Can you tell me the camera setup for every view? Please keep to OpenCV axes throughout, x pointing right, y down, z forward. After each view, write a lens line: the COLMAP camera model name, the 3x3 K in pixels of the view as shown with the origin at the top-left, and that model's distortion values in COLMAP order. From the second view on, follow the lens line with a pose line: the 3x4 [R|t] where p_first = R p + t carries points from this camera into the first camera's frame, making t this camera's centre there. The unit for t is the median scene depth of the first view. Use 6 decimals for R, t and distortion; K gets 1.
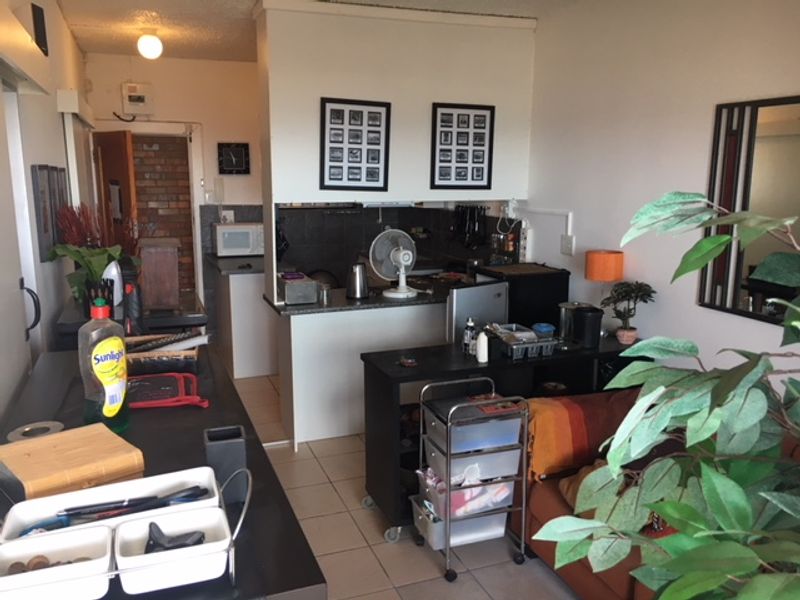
lens RADIAL K [[684.9, 0, 400.0], [0, 684.9, 300.0], [0, 0, 1]] dist [0.090148, -0.140881]
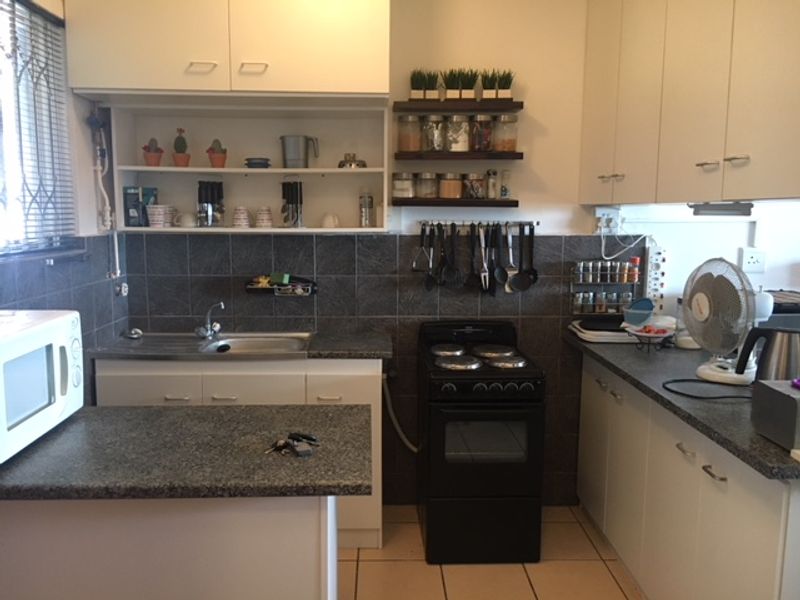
lens RADIAL K [[684.9, 0, 400.0], [0, 684.9, 300.0], [0, 0, 1]] dist [0.090148, -0.140881]
pose [[0.327250, -0.124259, 0.936732, -0.429628], [0.173396, 0.982380, 0.069737, -0.110799], [-0.928892, 0.139605, 0.343030, 0.766067]]
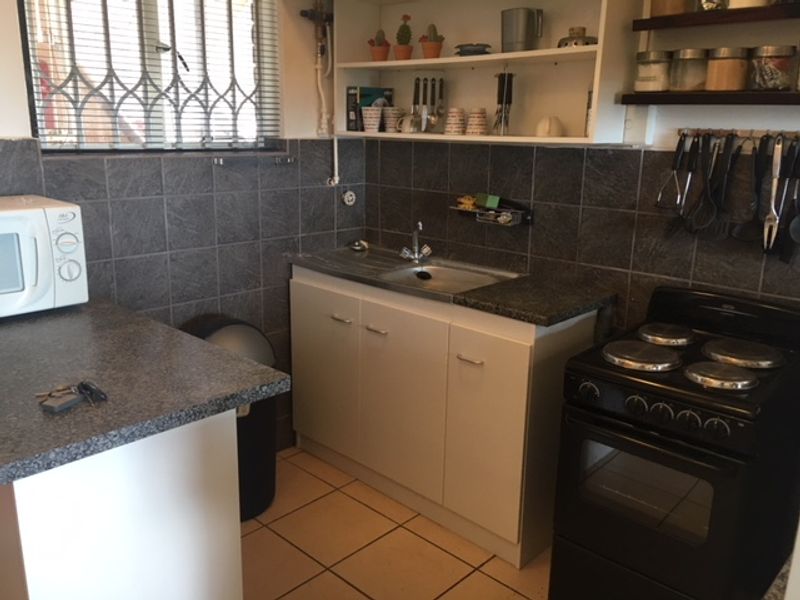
lens RADIAL K [[684.9, 0, 400.0], [0, 684.9, 300.0], [0, 0, 1]] dist [0.090148, -0.140881]
pose [[0.903844, -0.094771, 0.417235, -0.197024], [0.065299, 0.994291, 0.084389, -0.085085], [-0.422851, -0.049029, 0.904872, 0.668995]]
